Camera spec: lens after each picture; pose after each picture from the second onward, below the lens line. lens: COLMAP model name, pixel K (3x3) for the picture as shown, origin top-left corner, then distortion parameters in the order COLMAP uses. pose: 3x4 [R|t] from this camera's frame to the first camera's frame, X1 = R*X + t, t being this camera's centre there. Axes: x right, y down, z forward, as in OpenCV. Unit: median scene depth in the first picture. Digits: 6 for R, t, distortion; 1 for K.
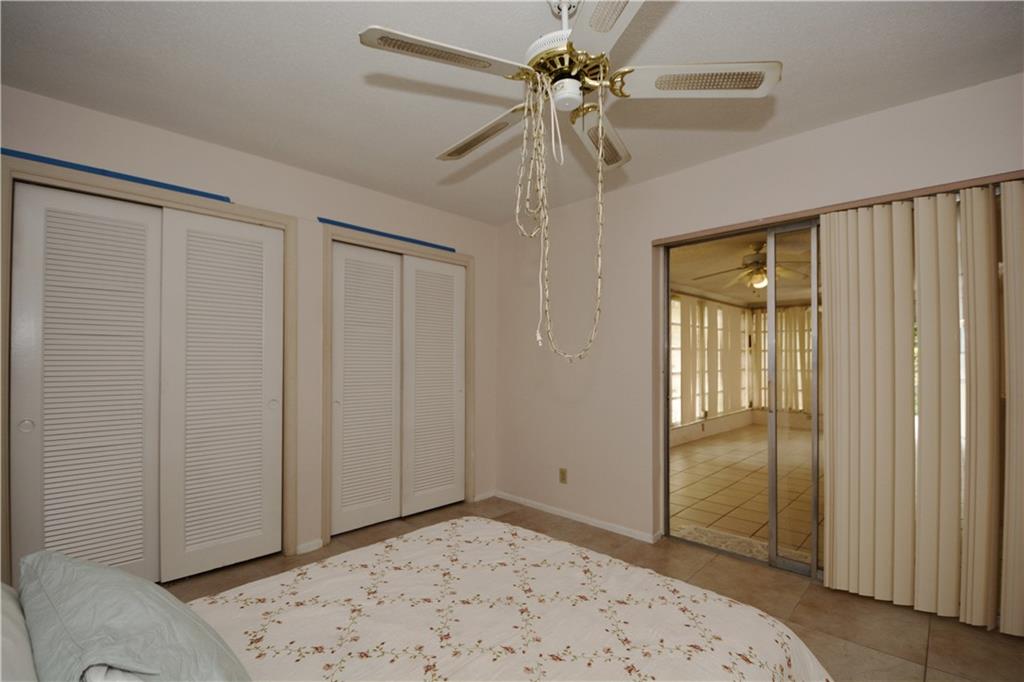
lens RADIAL K [[460.7, 0, 516.5], [0, 460.7, 355.6], [0, 0, 1]] dist [0.002780, -0.016765]
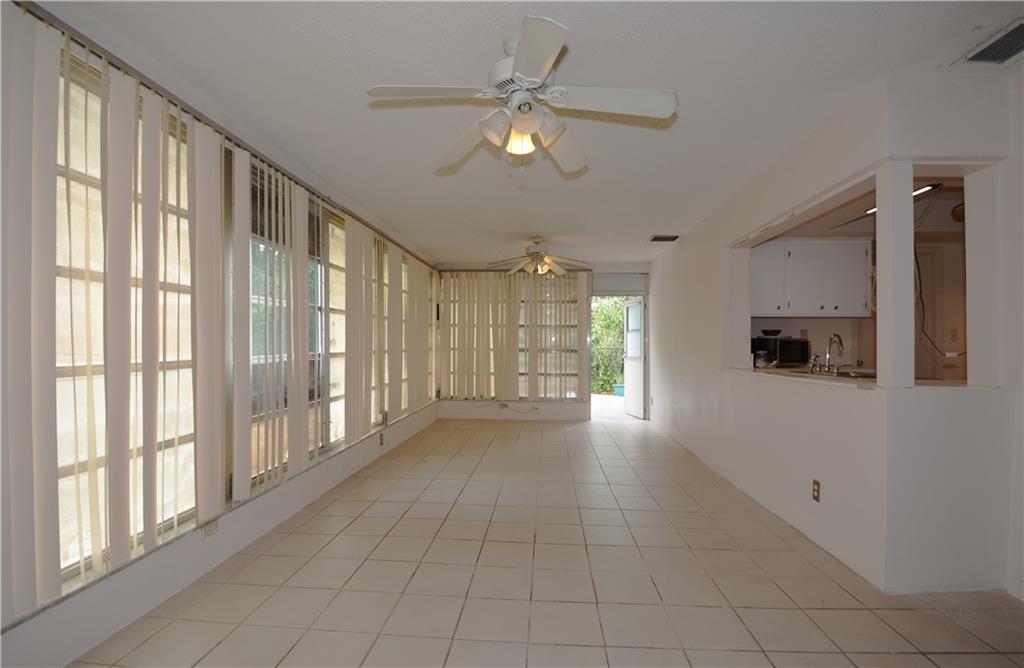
lens RADIAL K [[450.6, 0, 510.6], [0, 450.6, 345.4], [0, 0, 1]] dist [0.000426, -0.017911]
pose [[0.777383, -0.001233, 0.629026, 0.130667], [-0.008551, 0.999885, 0.012527, 0.014360], [-0.628969, -0.015117, 0.777283, 0.348328]]
